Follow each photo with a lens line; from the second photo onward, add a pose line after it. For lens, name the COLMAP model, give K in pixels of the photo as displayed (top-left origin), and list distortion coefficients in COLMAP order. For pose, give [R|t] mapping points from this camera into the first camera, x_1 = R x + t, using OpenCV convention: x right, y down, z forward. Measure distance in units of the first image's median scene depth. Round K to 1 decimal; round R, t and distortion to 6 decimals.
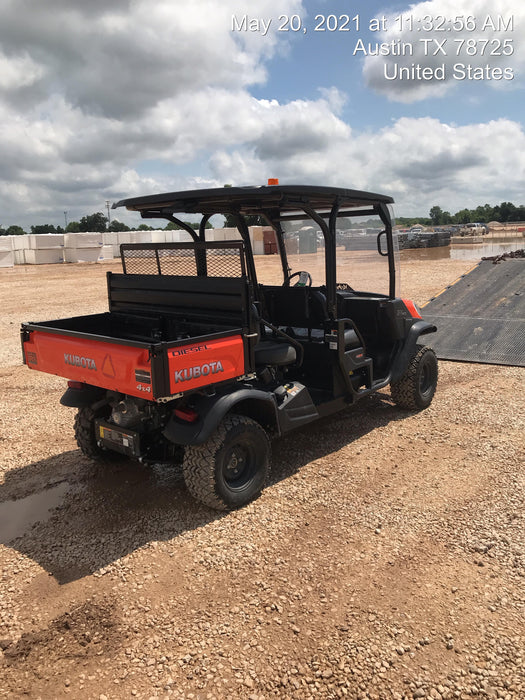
lens RADIAL K [[580.4, 0, 262.5], [0, 580.4, 350.0], [0, 0, 1]] dist [0.013360, 0.009273]
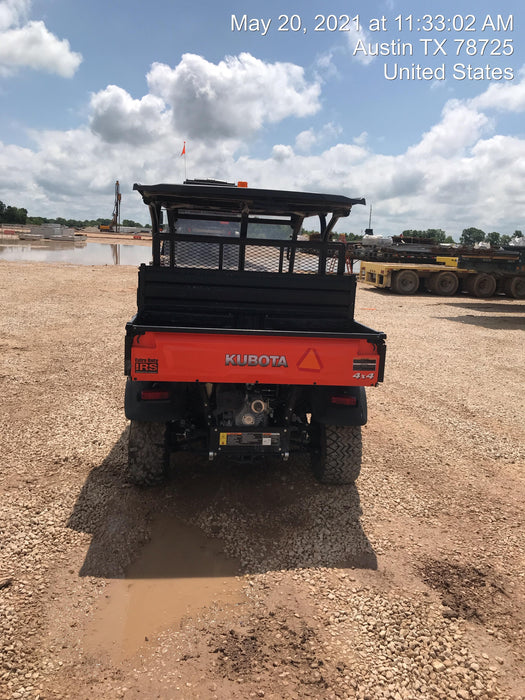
lens RADIAL K [[580.9, 0, 262.5], [0, 580.9, 350.0], [0, 0, 1]] dist [0.012240, -0.002300]
pose [[0.659655, -0.066962, 0.748580, -0.888930], [0.070347, 0.997152, 0.027207, -0.019094], [-0.748269, 0.034713, 0.662486, 0.330646]]
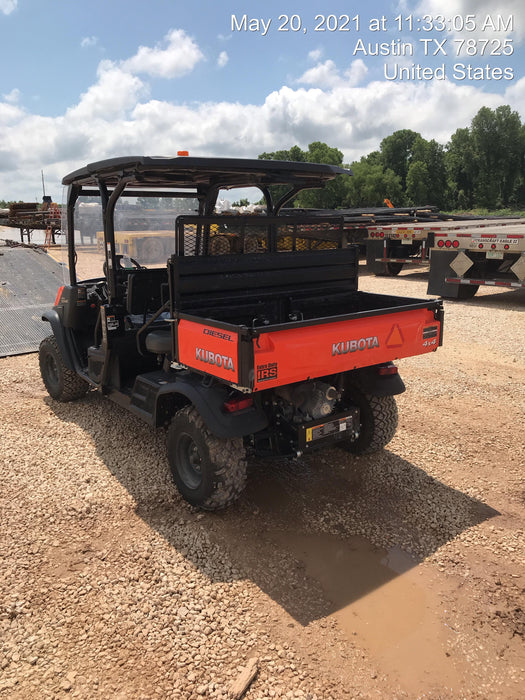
lens RADIAL K [[580.4, 0, 262.5], [0, 580.4, 350.0], [0, 0, 1]] dist [0.013360, 0.009273]
pose [[0.180049, -0.185822, 0.965946, -1.062859], [0.186453, 0.970639, 0.151970, -0.119868], [-0.965825, 0.152742, 0.209410, 0.844815]]
